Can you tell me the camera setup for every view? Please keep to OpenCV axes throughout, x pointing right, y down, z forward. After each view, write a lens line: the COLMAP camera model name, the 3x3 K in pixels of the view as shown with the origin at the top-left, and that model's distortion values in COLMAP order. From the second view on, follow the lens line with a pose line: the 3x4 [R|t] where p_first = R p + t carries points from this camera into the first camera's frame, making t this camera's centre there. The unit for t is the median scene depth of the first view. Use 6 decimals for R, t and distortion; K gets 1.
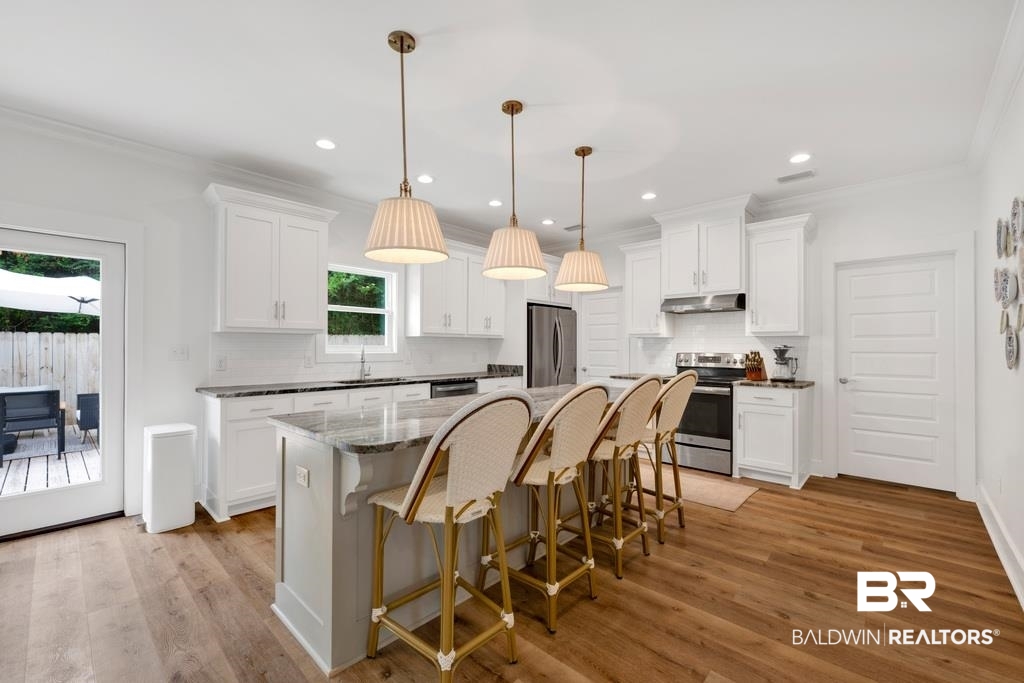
lens RADIAL K [[422.4, 0, 512.4], [0, 422.4, 344.2], [0, 0, 1]] dist [0.000249, 0.000098]
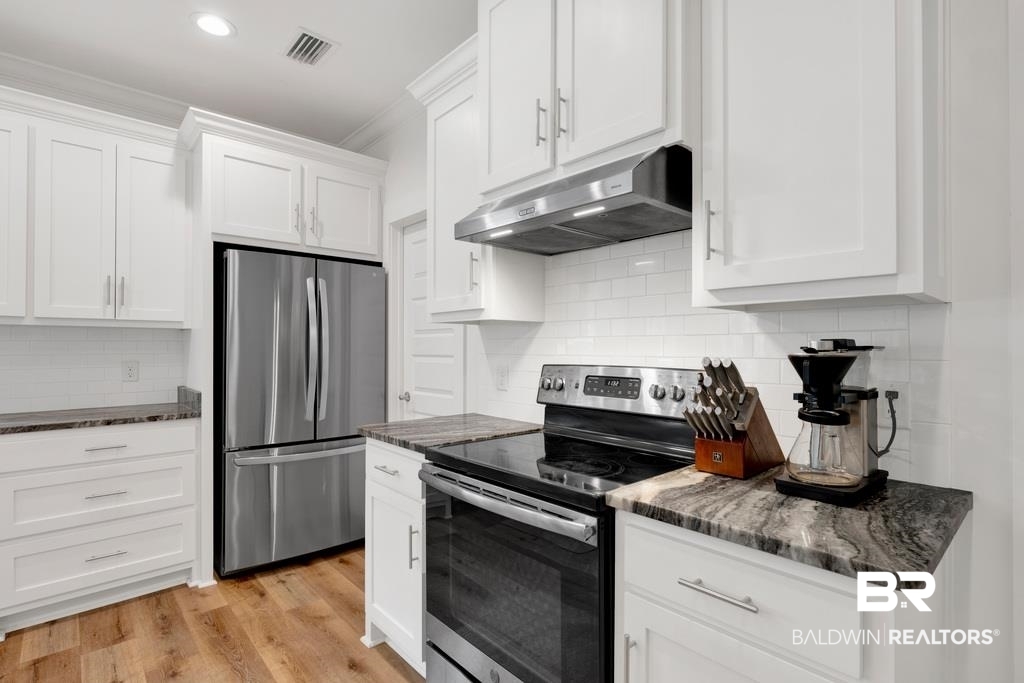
lens RADIAL K [[494.5, 0, 516.4], [0, 494.5, 345.7], [0, 0, 1]] dist [-0.002422, 0.000361]
pose [[0.996287, -0.002151, -0.086068, 0.465743], [0.002299, 0.999996, 0.001620, 0.005002], [0.086064, -0.001812, 0.996288, 0.675350]]
